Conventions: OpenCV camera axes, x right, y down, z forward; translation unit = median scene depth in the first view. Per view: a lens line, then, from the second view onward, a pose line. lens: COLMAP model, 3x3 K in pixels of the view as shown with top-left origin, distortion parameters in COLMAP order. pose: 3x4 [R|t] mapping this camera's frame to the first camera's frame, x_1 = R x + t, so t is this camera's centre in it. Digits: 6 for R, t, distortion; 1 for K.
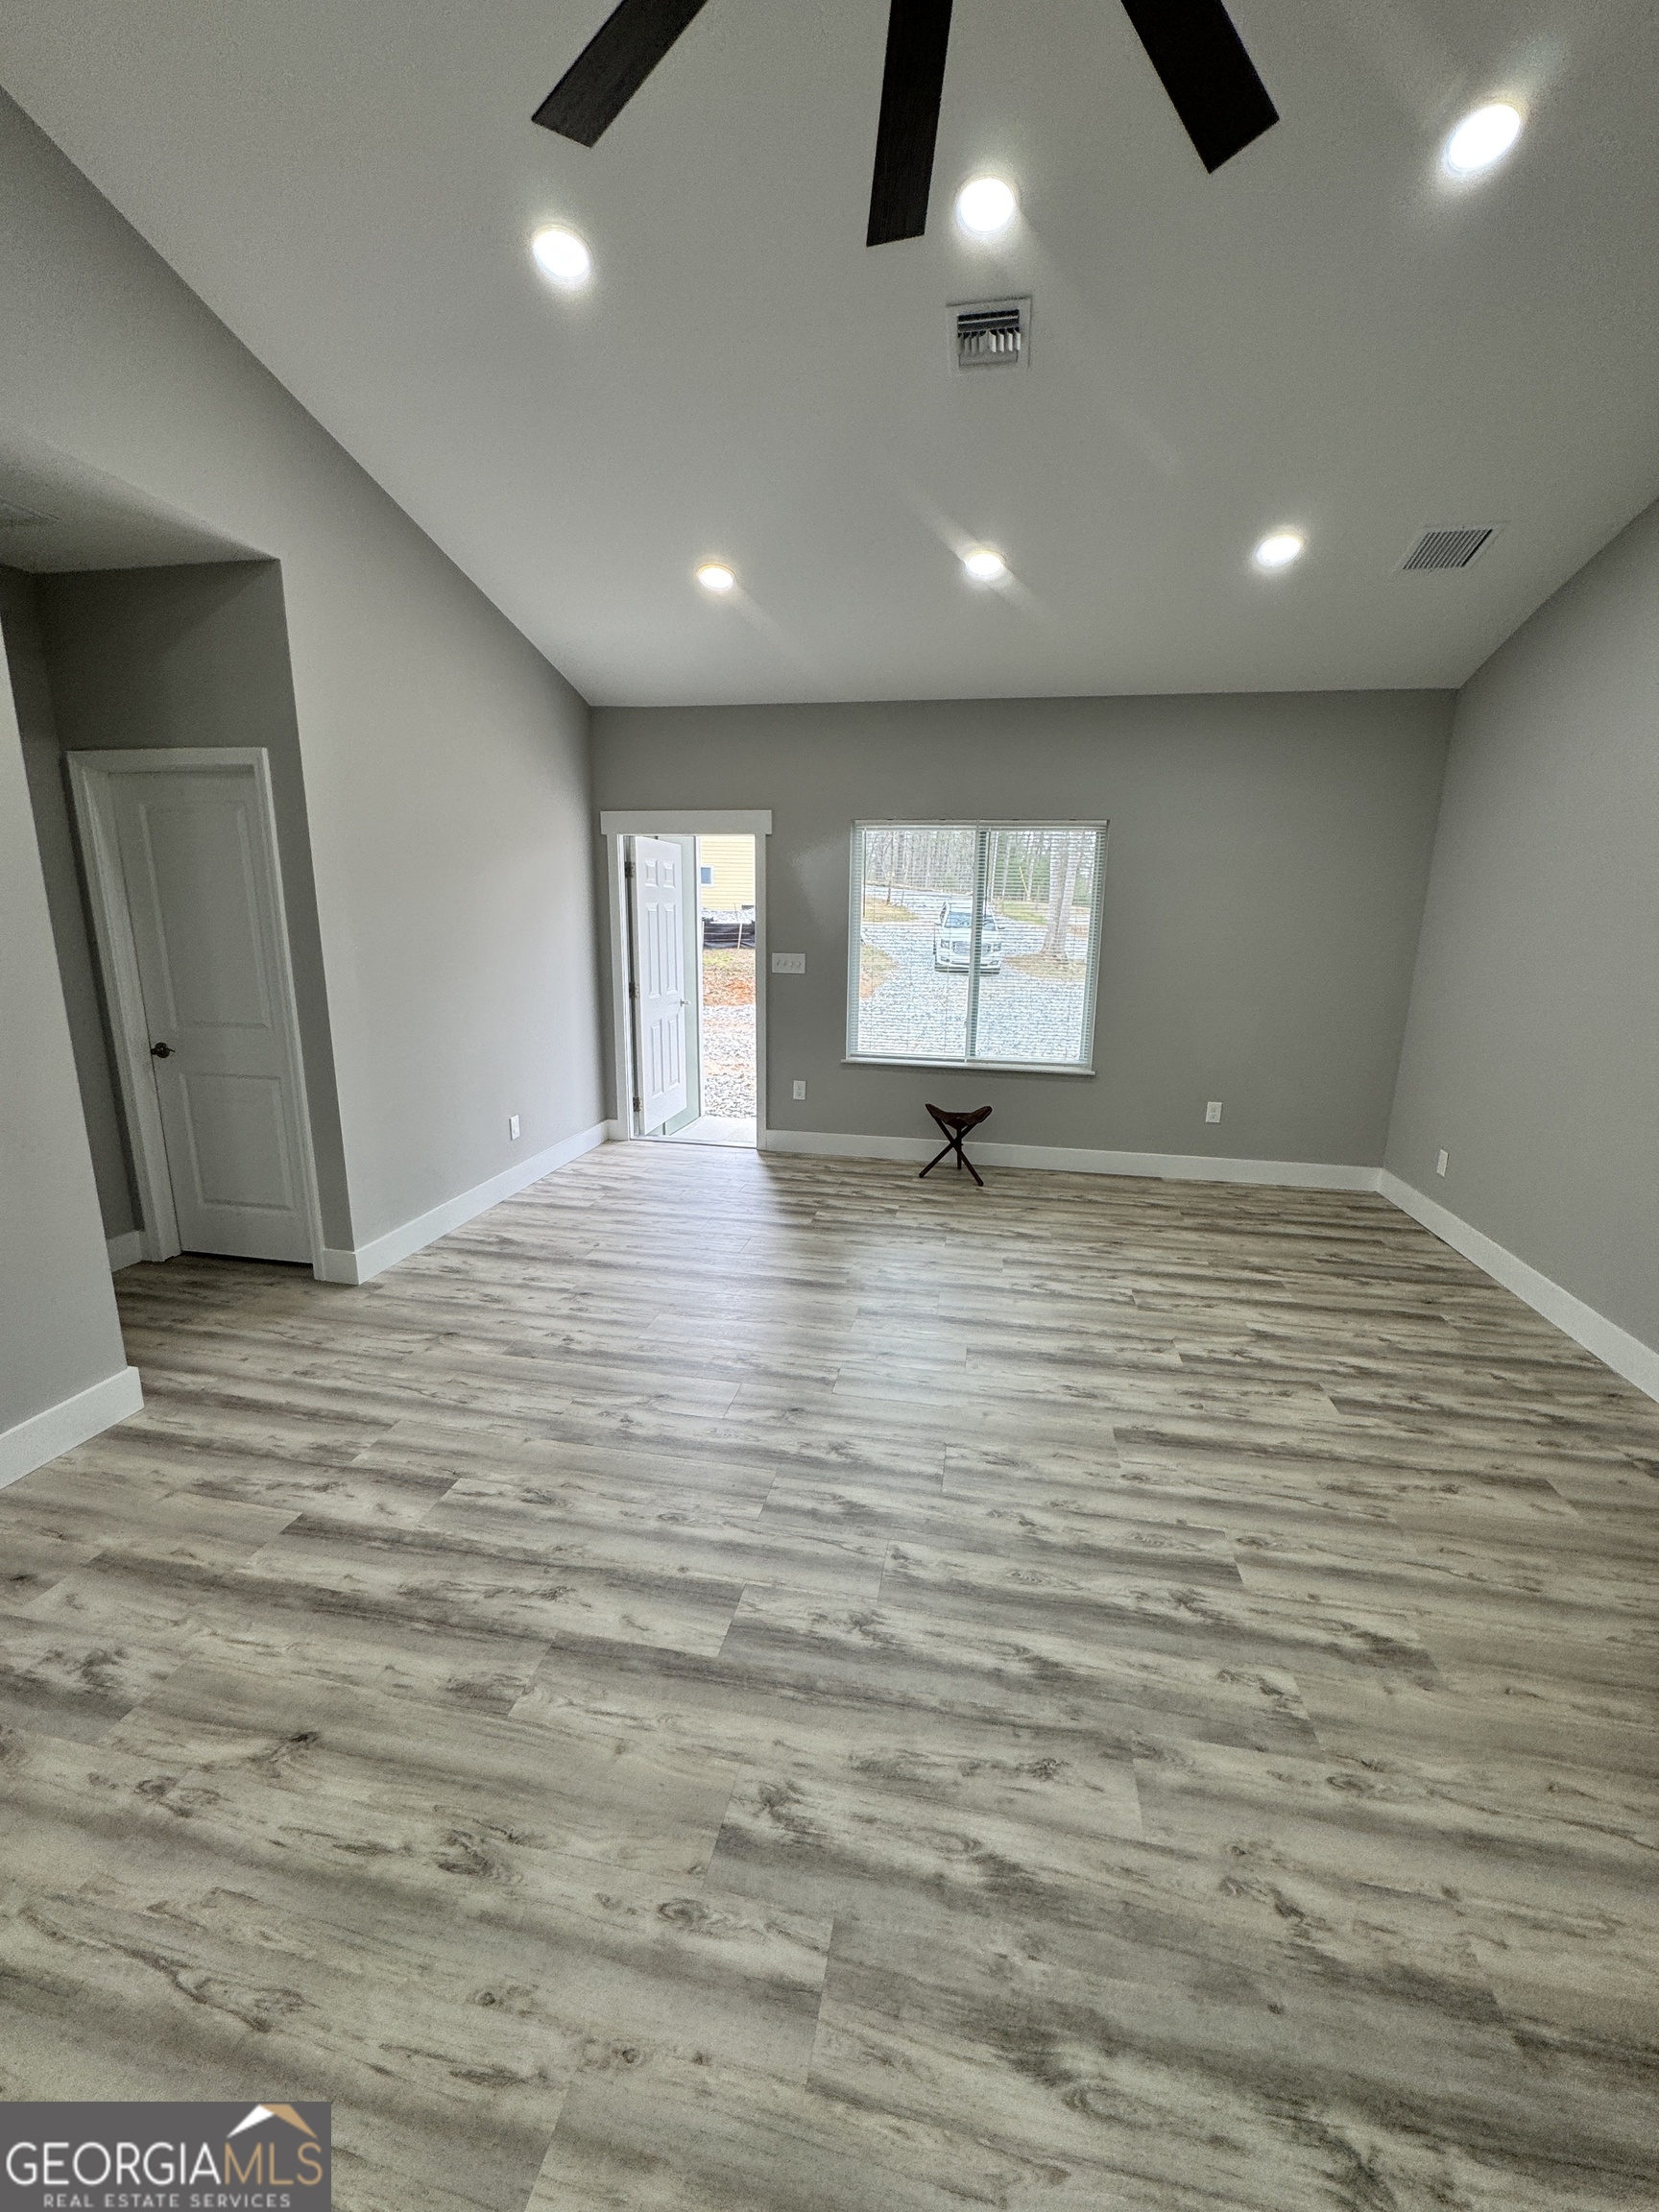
lens RADIAL K [[881.2, 0, 828.2], [0, 881.2, 1104.4], [0, 0, 1]] dist [-0.001977, 0.000362]
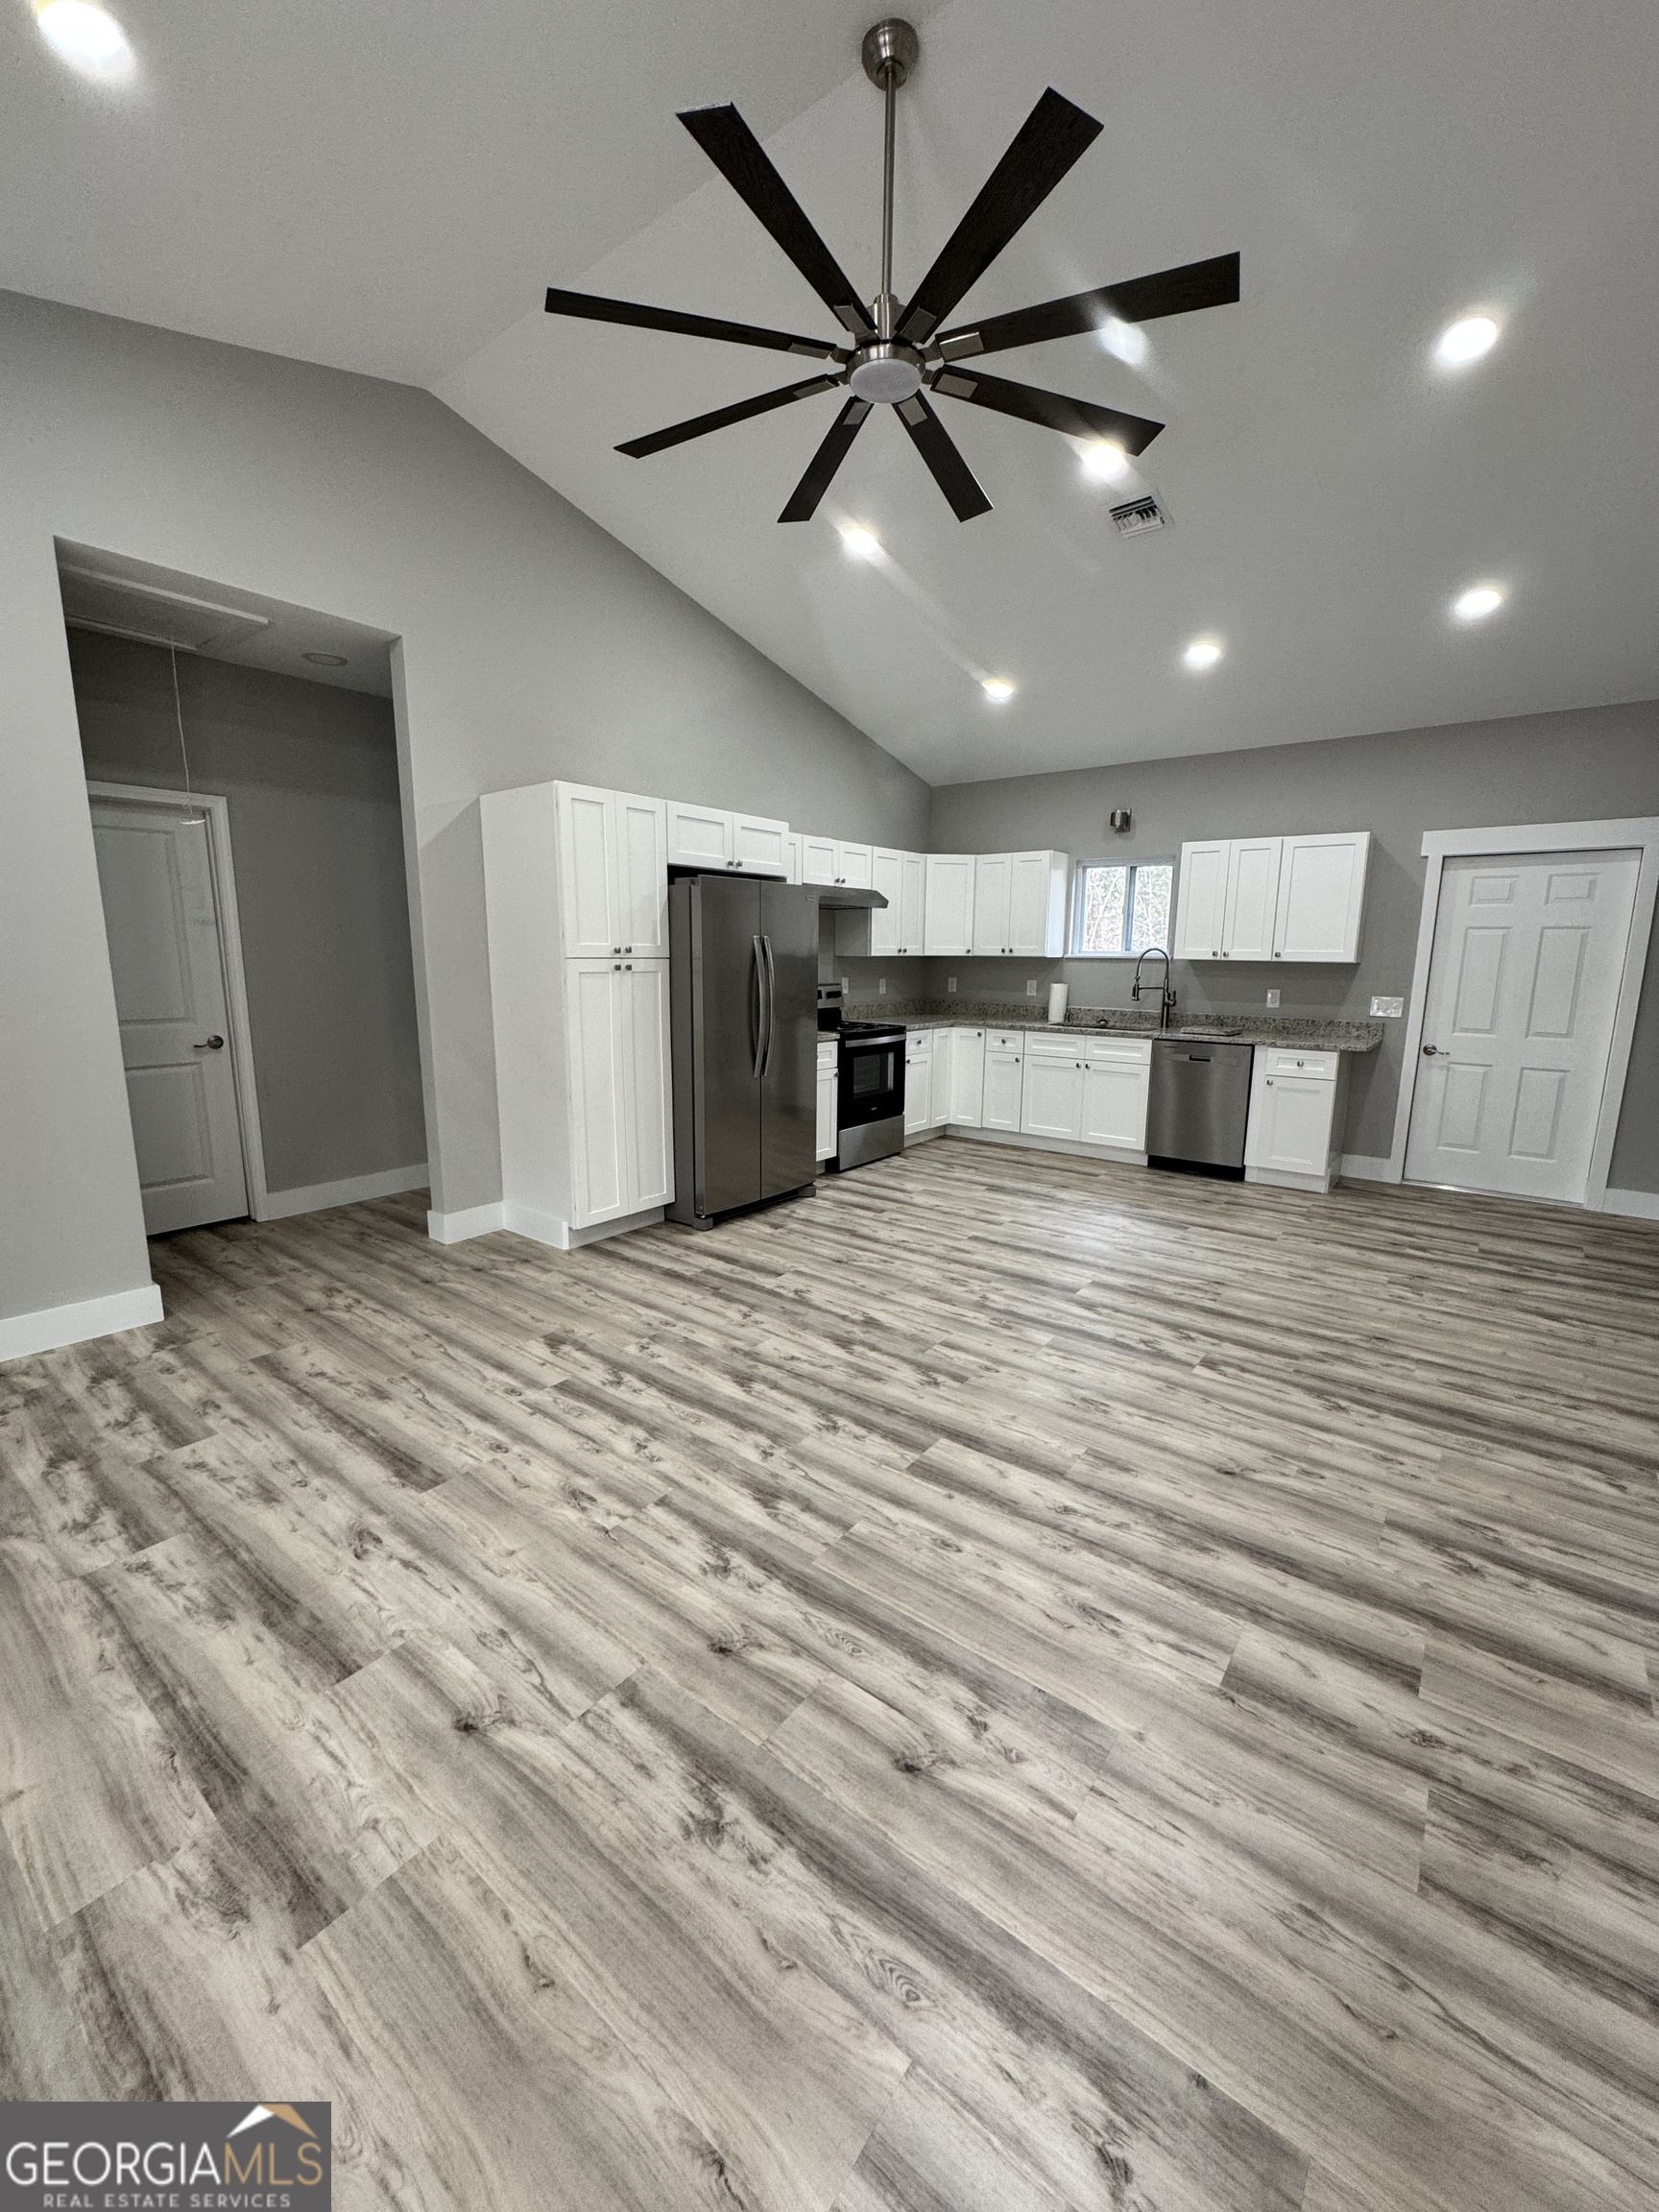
lens RADIAL K [[881.2, 0, 827.0], [0, 881.2, 1103.6], [0, 0, 1]] dist [-0.001977, 0.000362]
pose [[-0.890248, -0.104316, 0.443370, -0.458472], [0.074035, 0.927334, 0.366839, -0.333702], [-0.449419, 0.359403, -0.817834, 1.767144]]
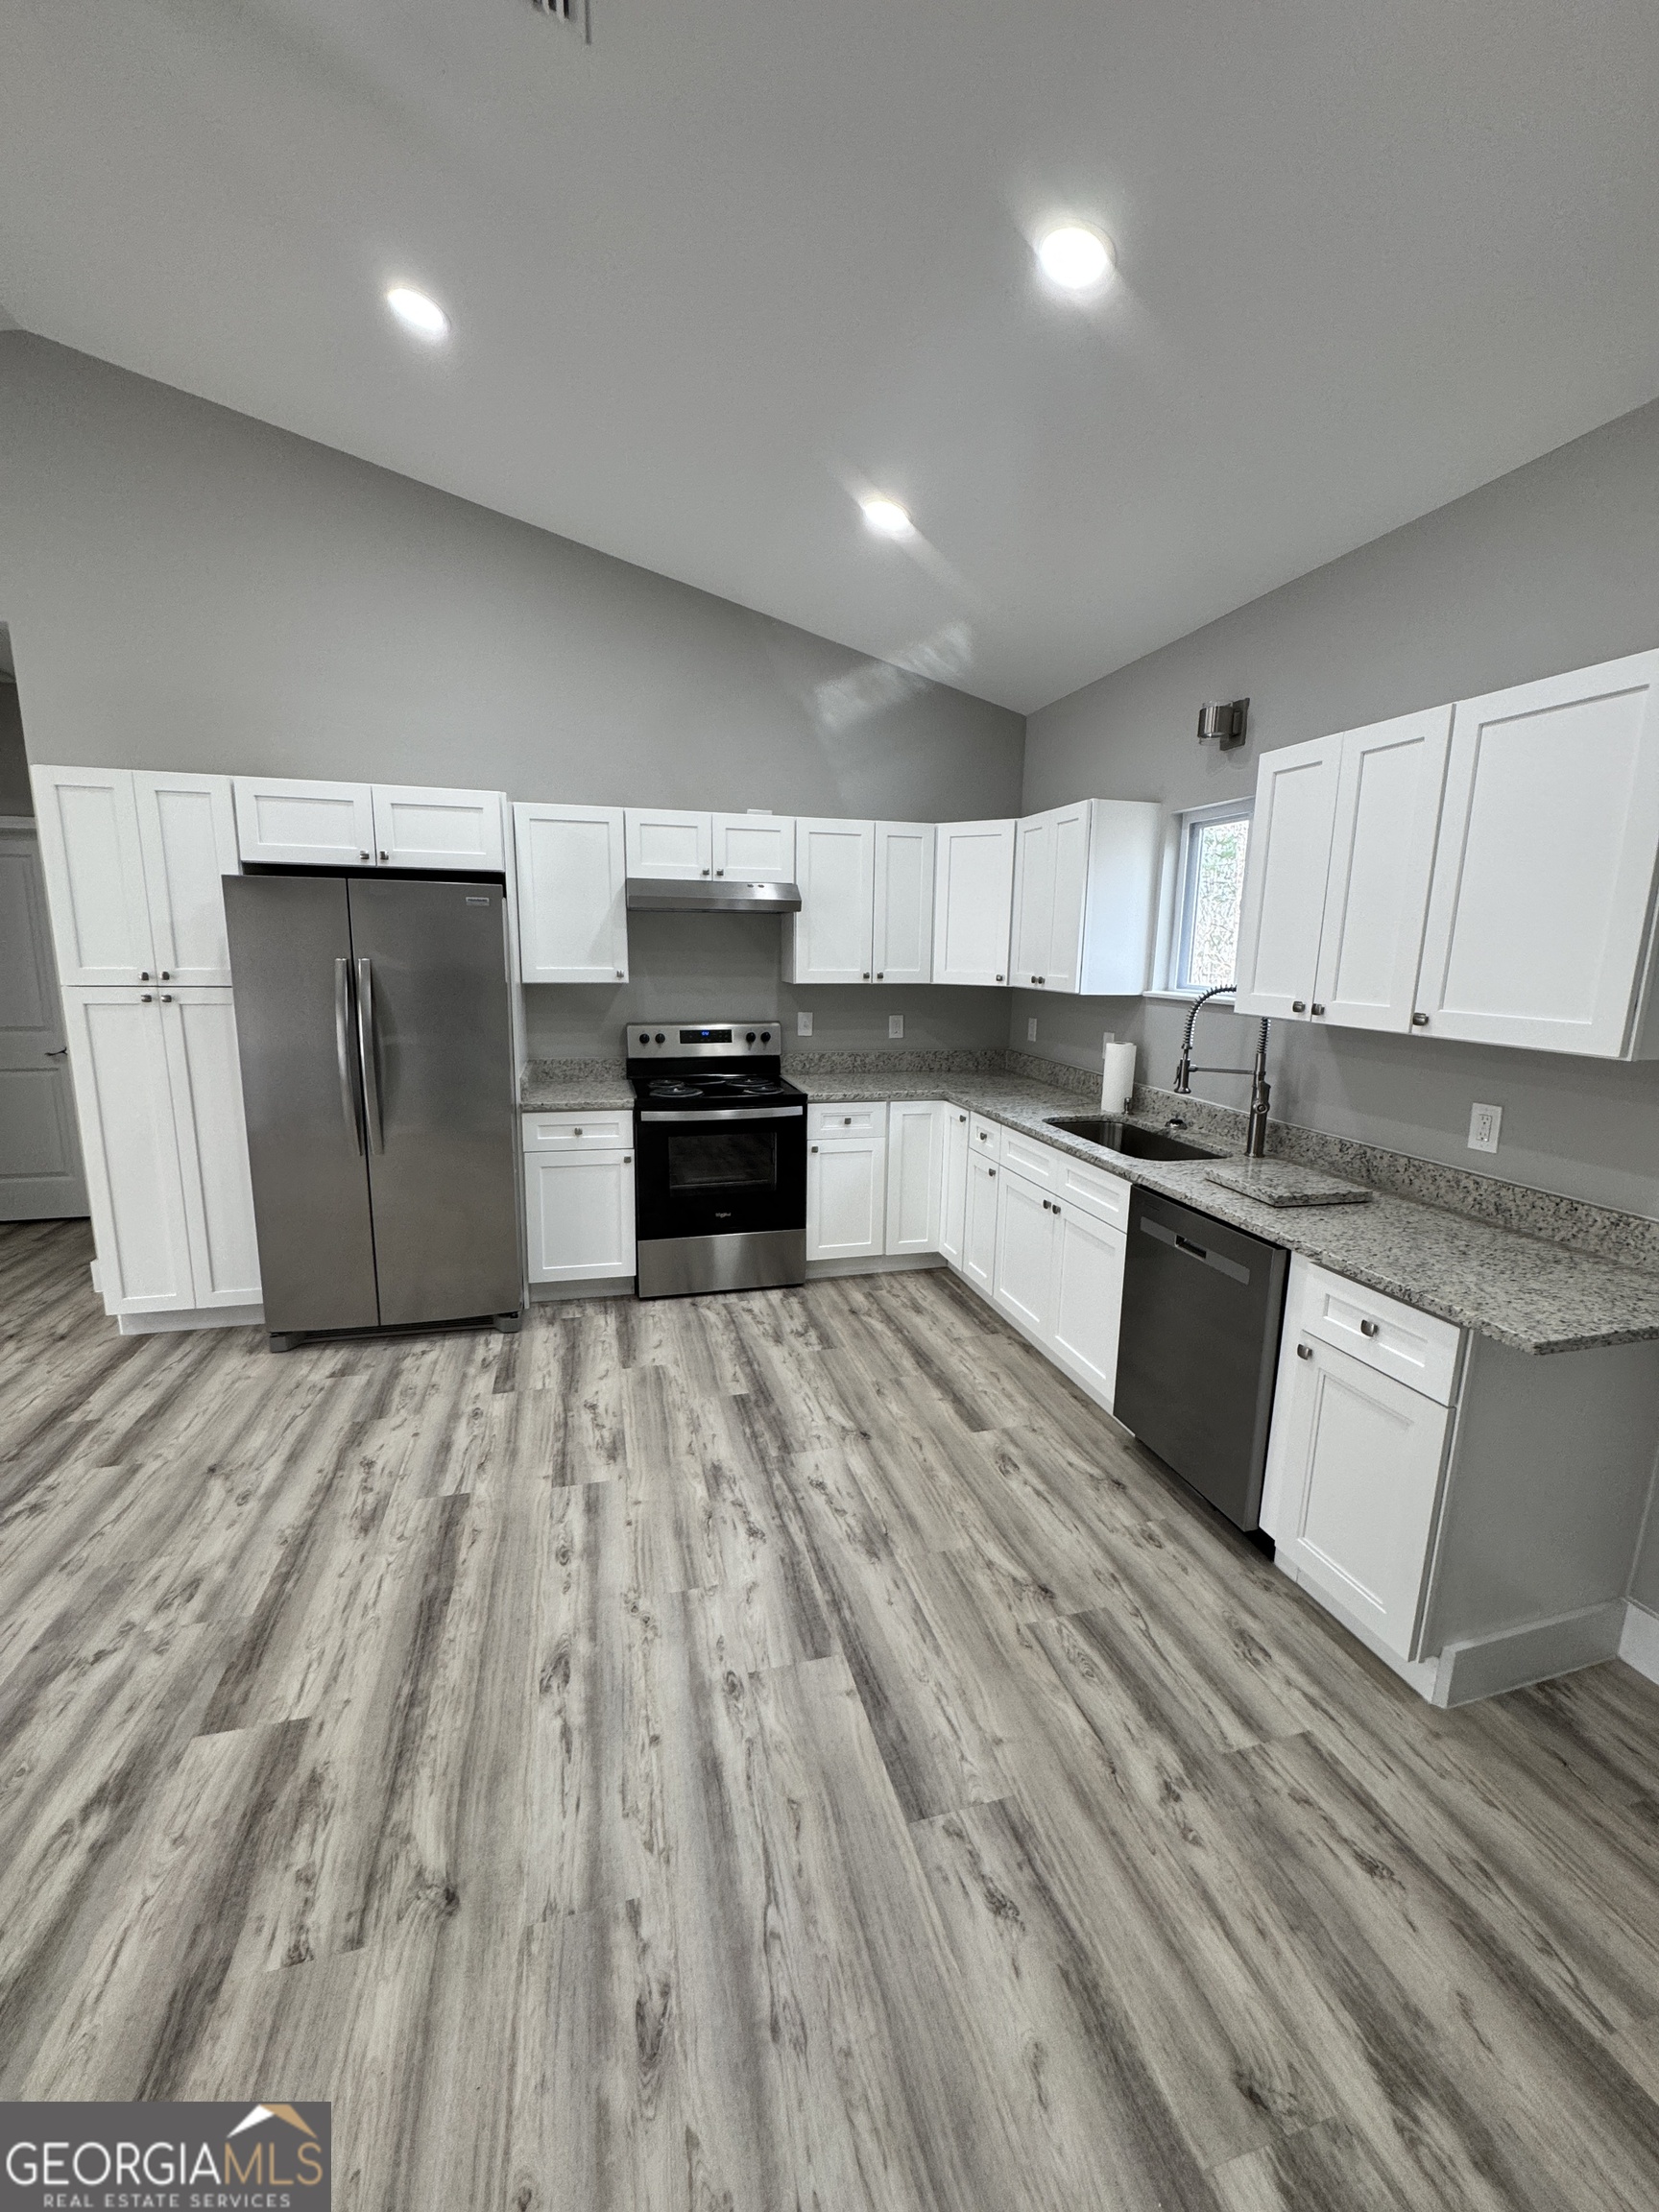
lens RADIAL K [[881.2, 0, 828.7], [0, 881.2, 1102.2], [0, 0, 1]] dist [-0.001977, 0.000362]
pose [[-0.437684, -0.185712, 0.879741, -1.022472], [0.170858, 0.943430, 0.284161, -0.001646], [-0.882746, 0.274683, -0.381194, -0.093450]]
